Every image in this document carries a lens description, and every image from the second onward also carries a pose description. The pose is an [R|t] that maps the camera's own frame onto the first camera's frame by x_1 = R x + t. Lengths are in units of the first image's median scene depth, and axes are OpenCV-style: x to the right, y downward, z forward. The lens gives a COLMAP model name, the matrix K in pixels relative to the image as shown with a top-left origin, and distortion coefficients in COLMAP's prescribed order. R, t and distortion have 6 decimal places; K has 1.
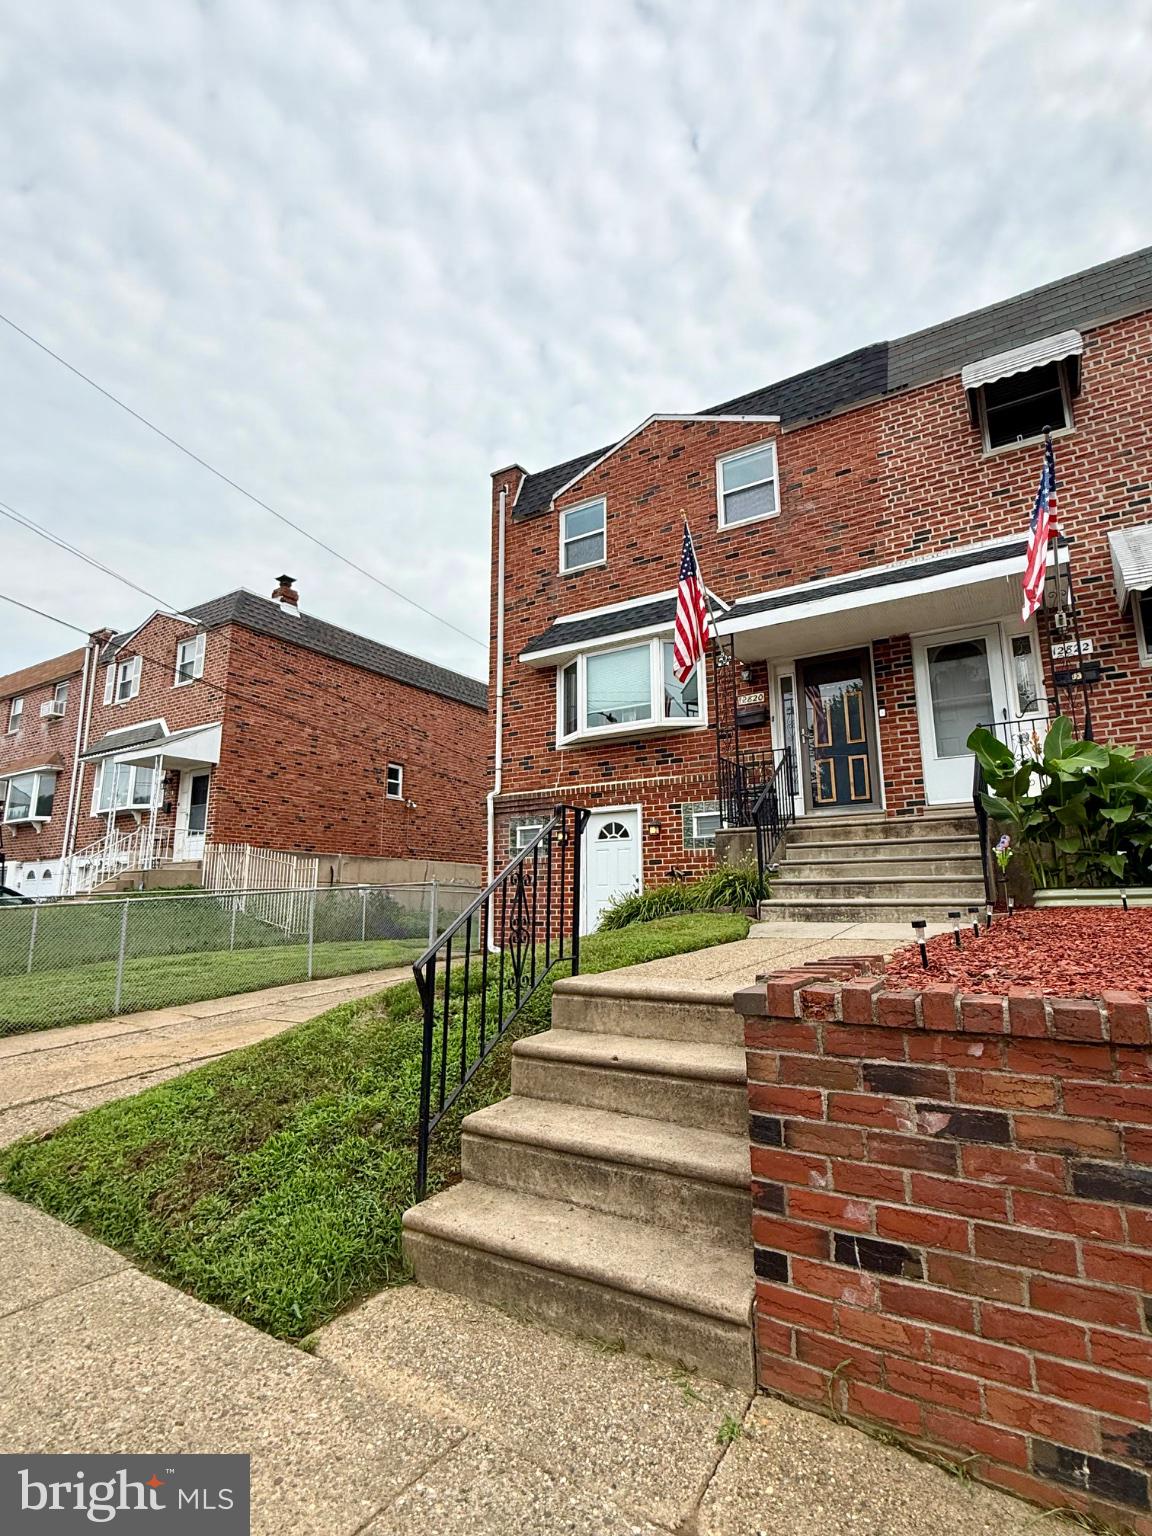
lens RADIAL K [[745.0, 0, 575.2], [0, 745.0, 765.7], [0, 0, 1]] dist [0.001075, -0.000720]
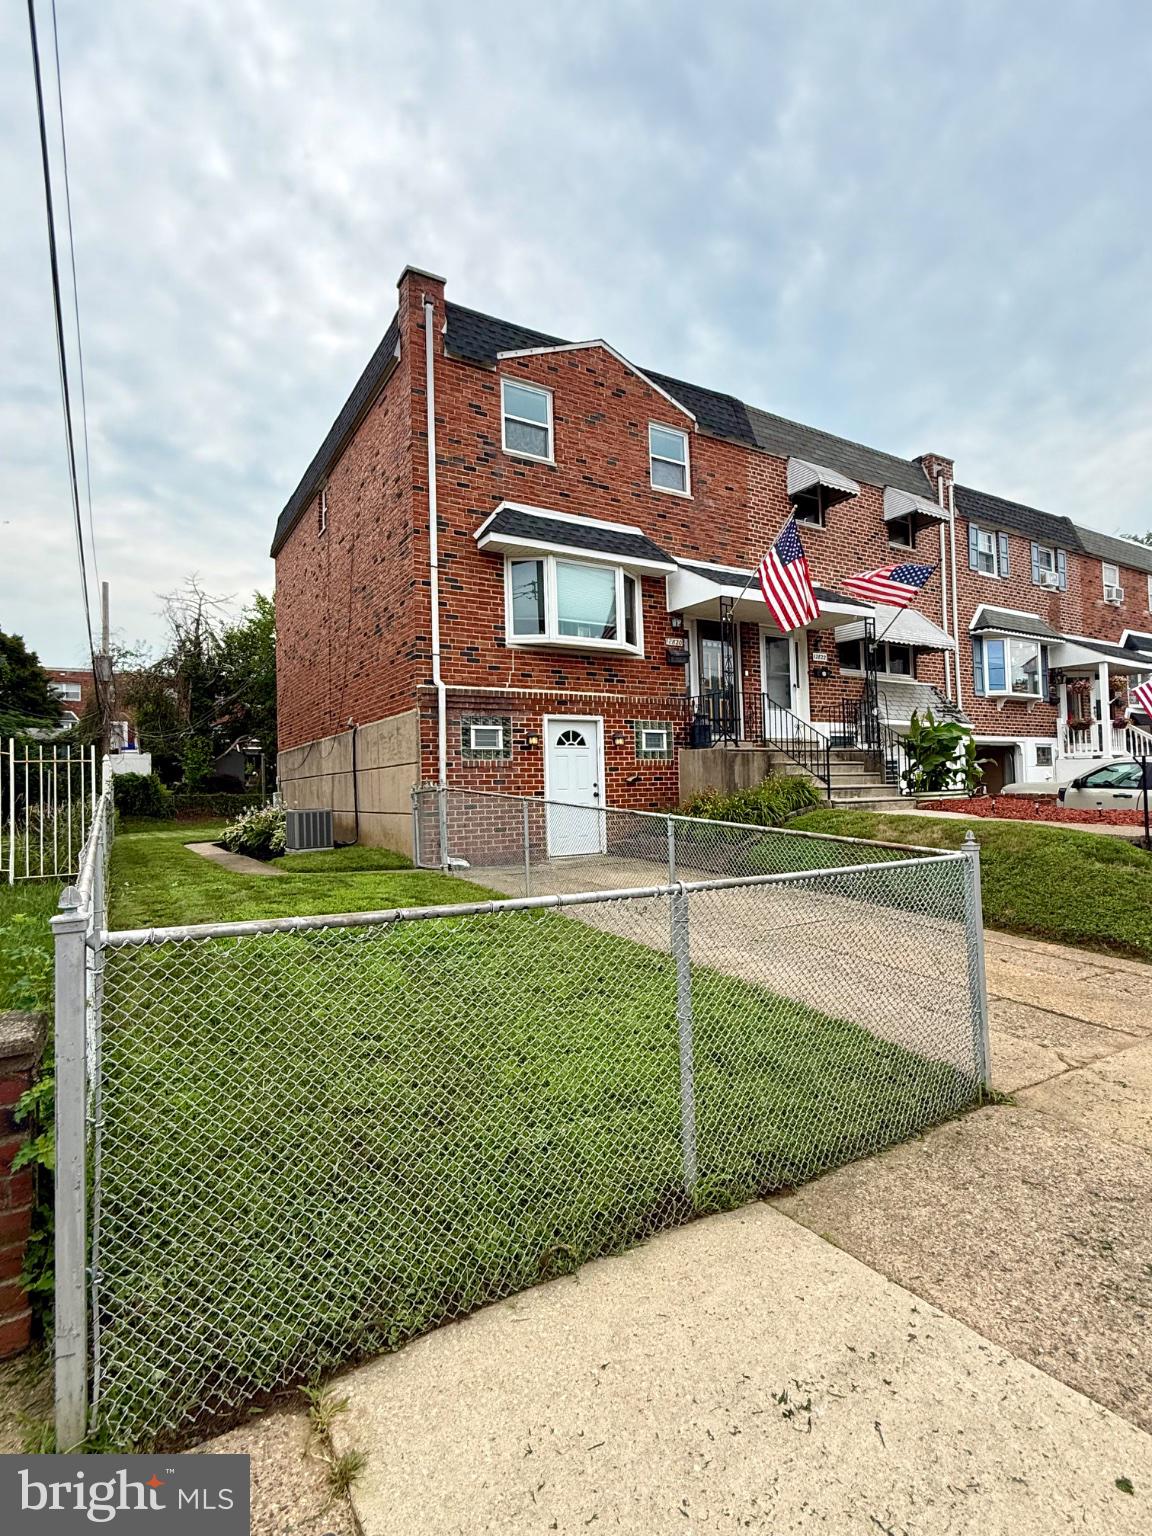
lens RADIAL K [[745.0, 0, 571.4], [0, 745.0, 765.5], [0, 0, 1]] dist [0.001075, -0.000720]
pose [[0.444052, 0.022459, 0.895719, -0.933569], [-0.144173, 0.988450, 0.046690, 0.079815], [-0.884326, -0.149872, 0.442161, 0.554212]]
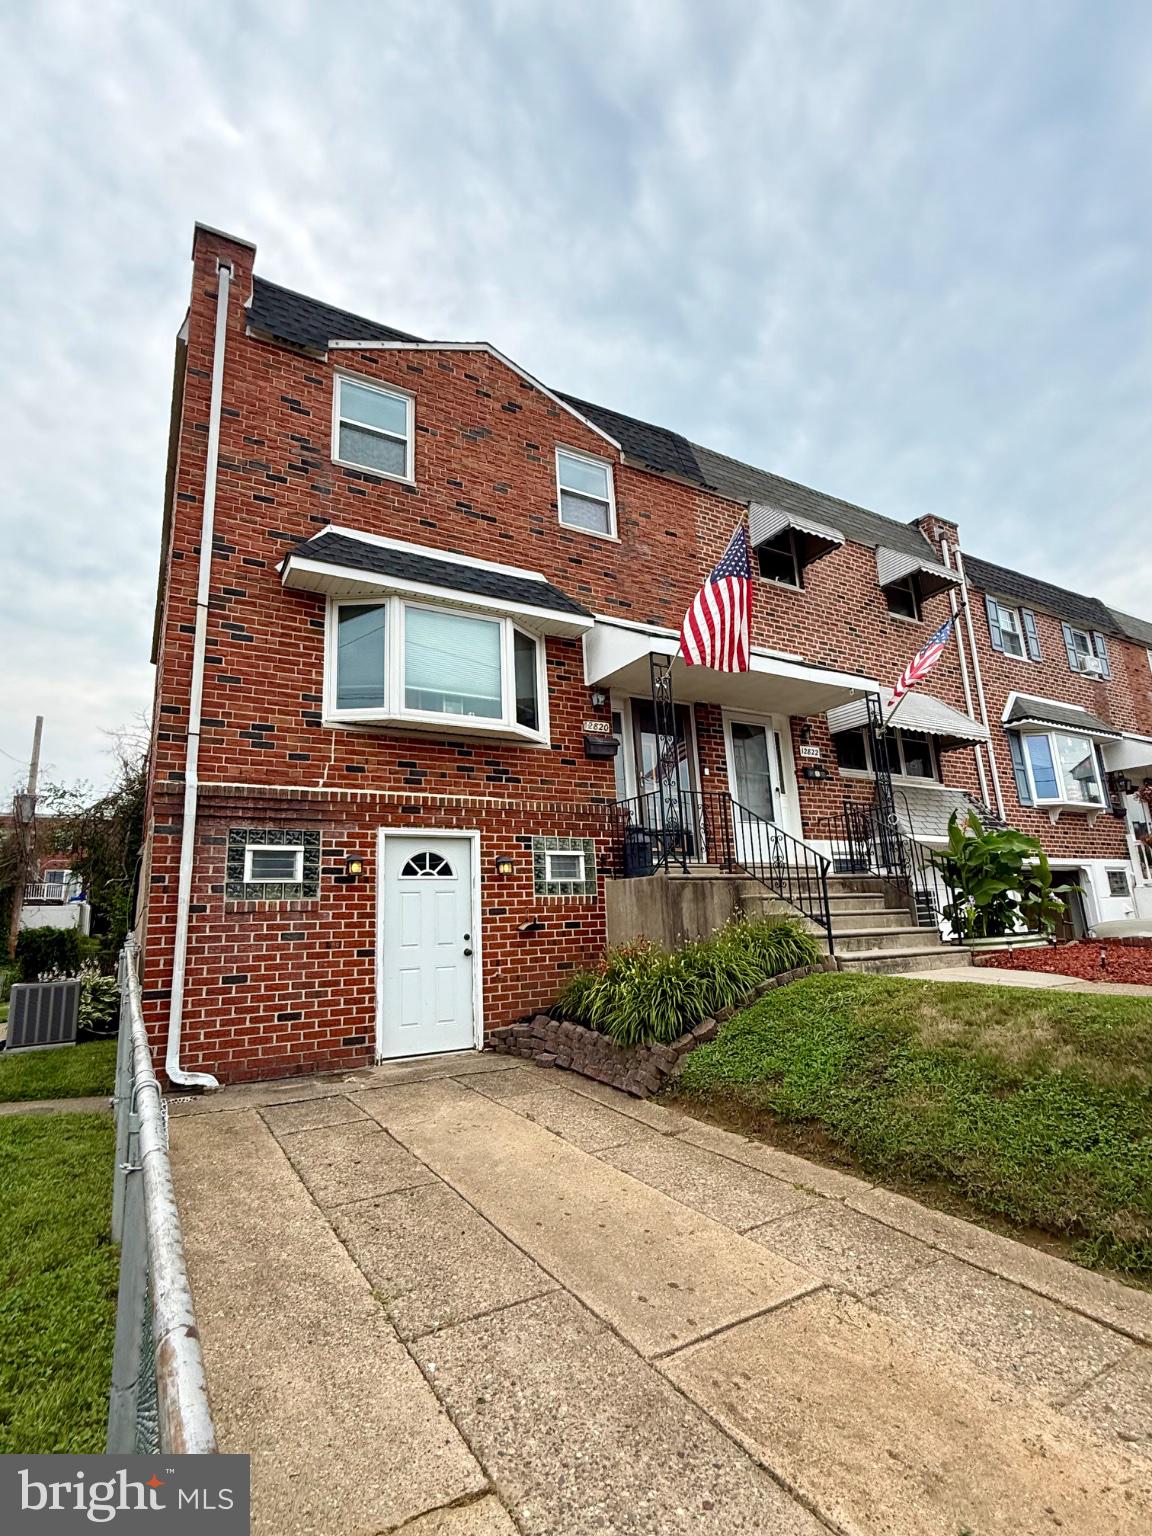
lens RADIAL K [[745.0, 0, 572.3], [0, 745.0, 768.7], [0, 0, 1]] dist [0.001075, -0.000720]
pose [[0.459865, 0.177964, 0.869973, -0.523429], [-0.124315, 0.982966, -0.135365, 0.080563], [-0.879244, -0.045901, 0.474155, 0.589203]]
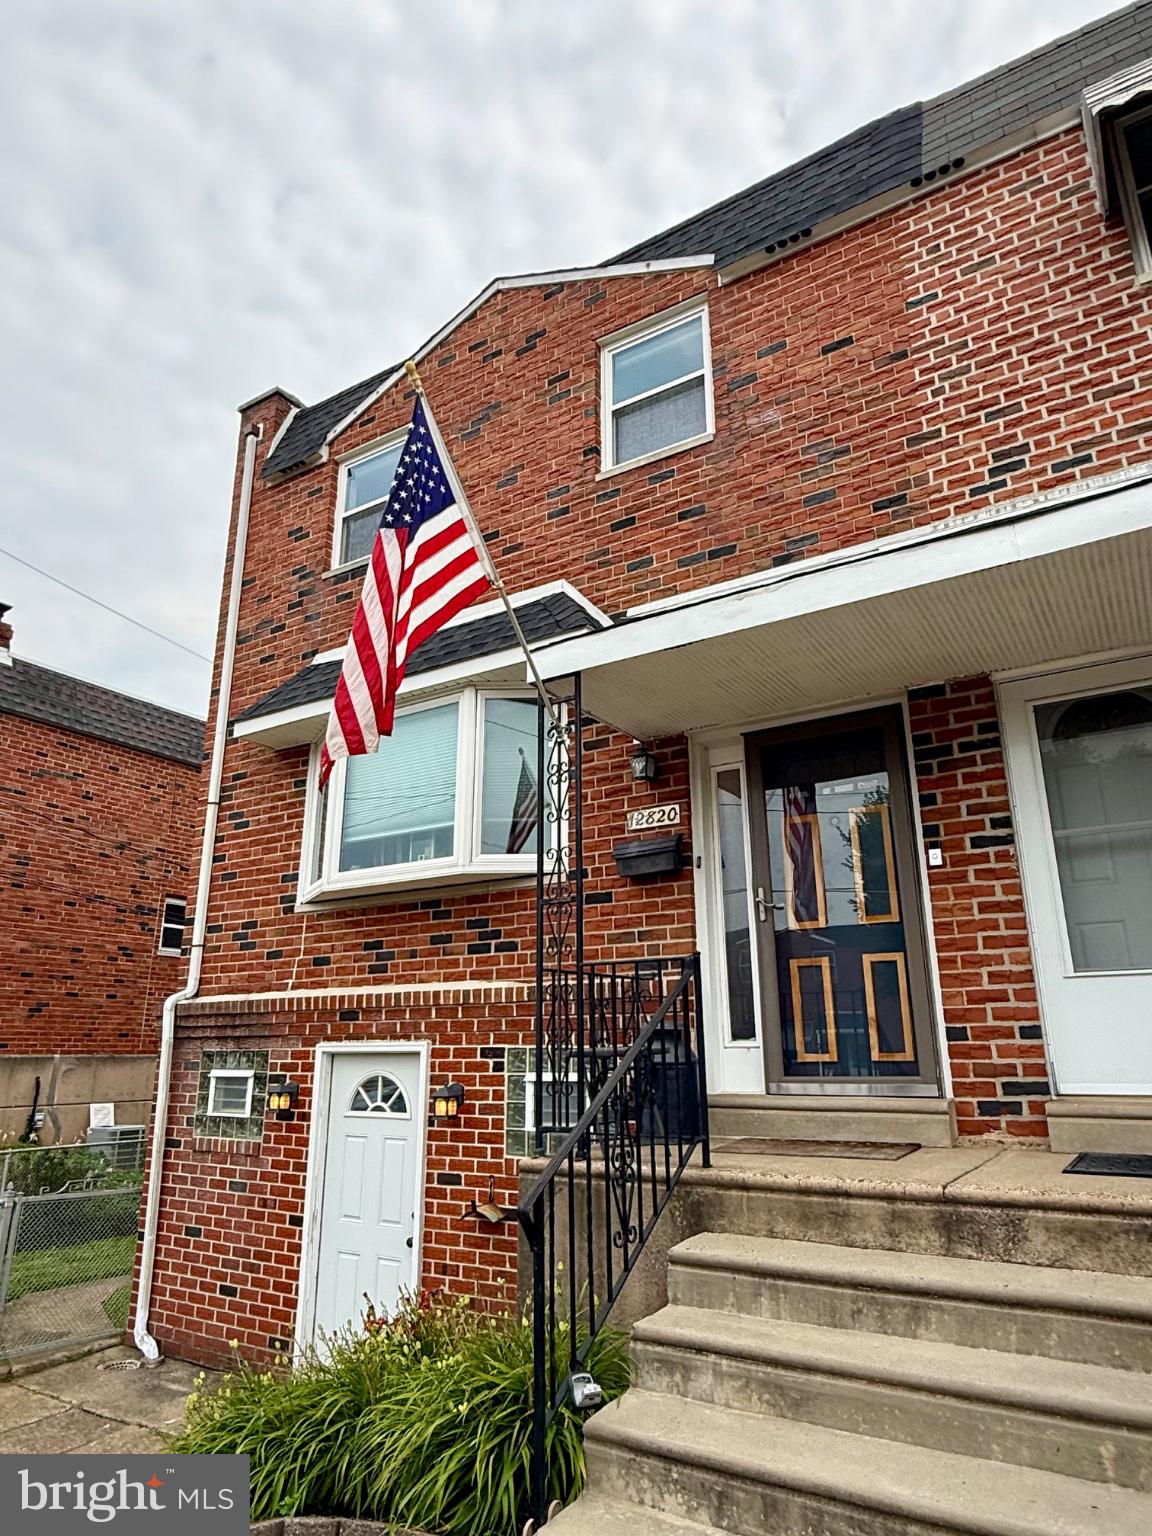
lens RADIAL K [[951.2, 0, 569.8], [0, 951.2, 767.9], [0, 0, 1]] dist [0.000181, 0.000828]
pose [[0.999991, -0.000319, -0.004210, 0.182447], [-0.000119, 0.994604, -0.103747, -0.057643], [0.004220, 0.103747, 0.994595, 0.402156]]
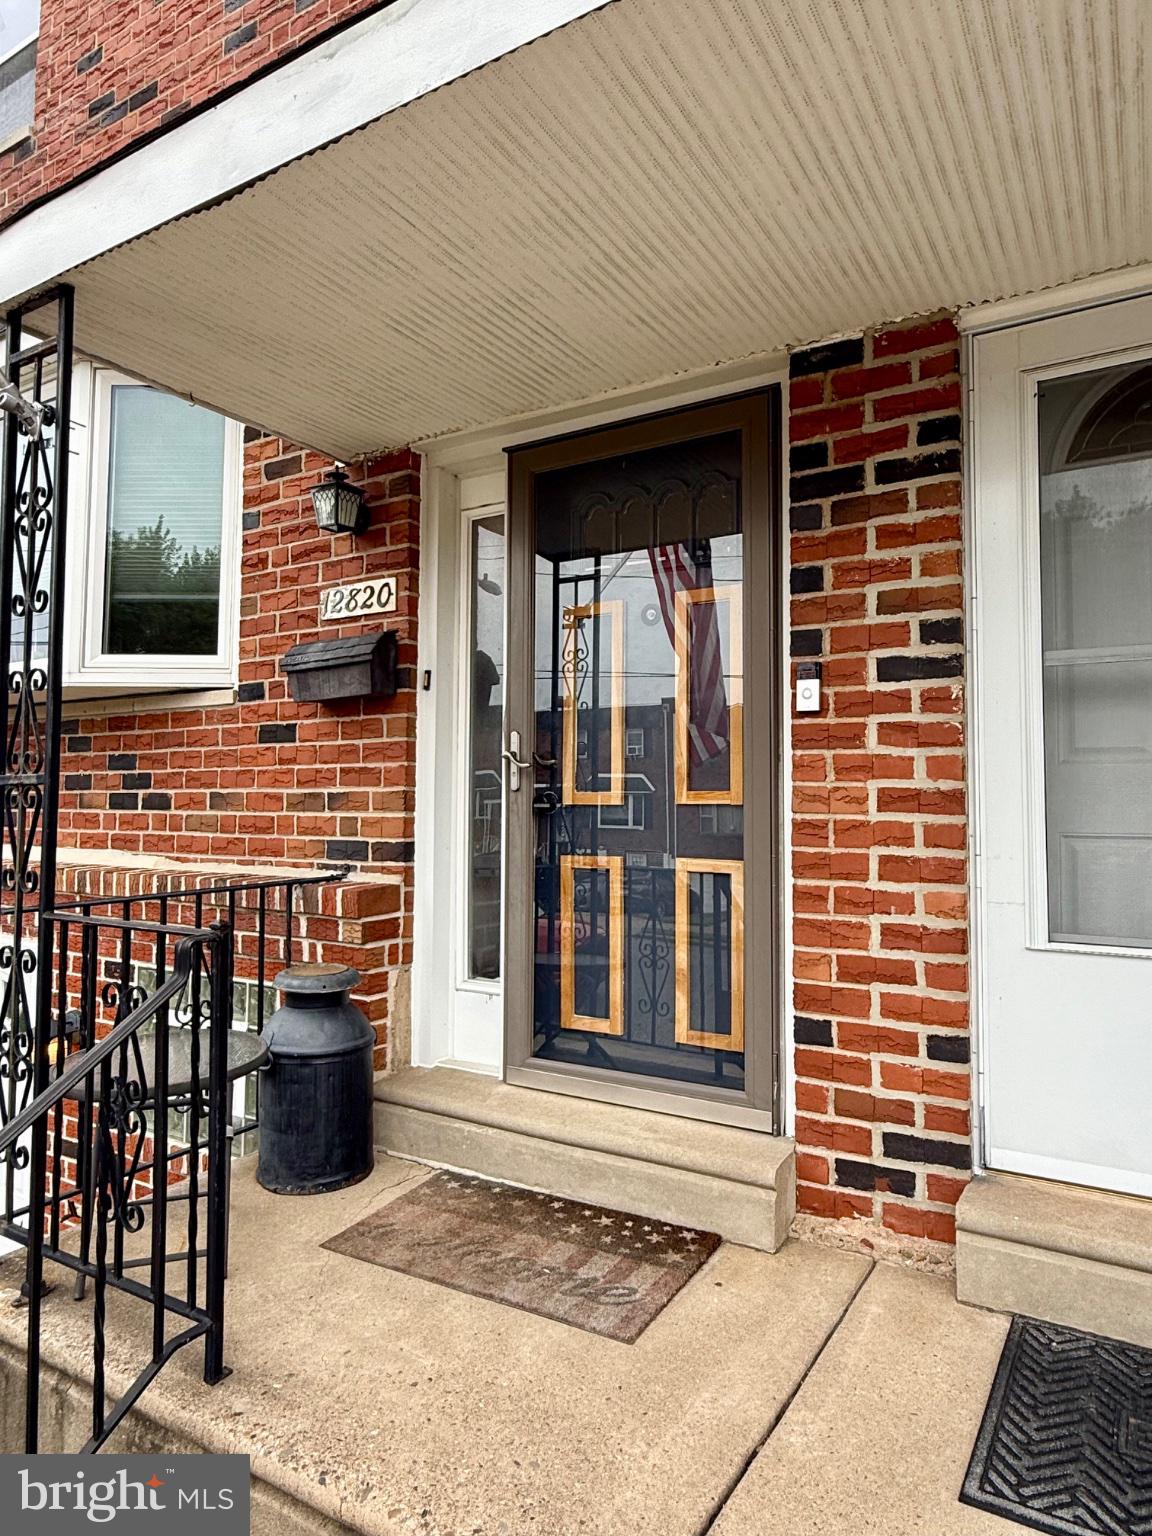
lens RADIAL K [[951.2, 0, 571.2], [0, 951.2, 756.3], [0, 0, 1]] dist [0.000181, 0.000828]
pose [[0.999857, 0.009615, 0.013880, 0.300553], [-0.011474, 0.989983, 0.140721, -0.080826], [-0.012388, -0.140860, 0.989952, 0.641048]]
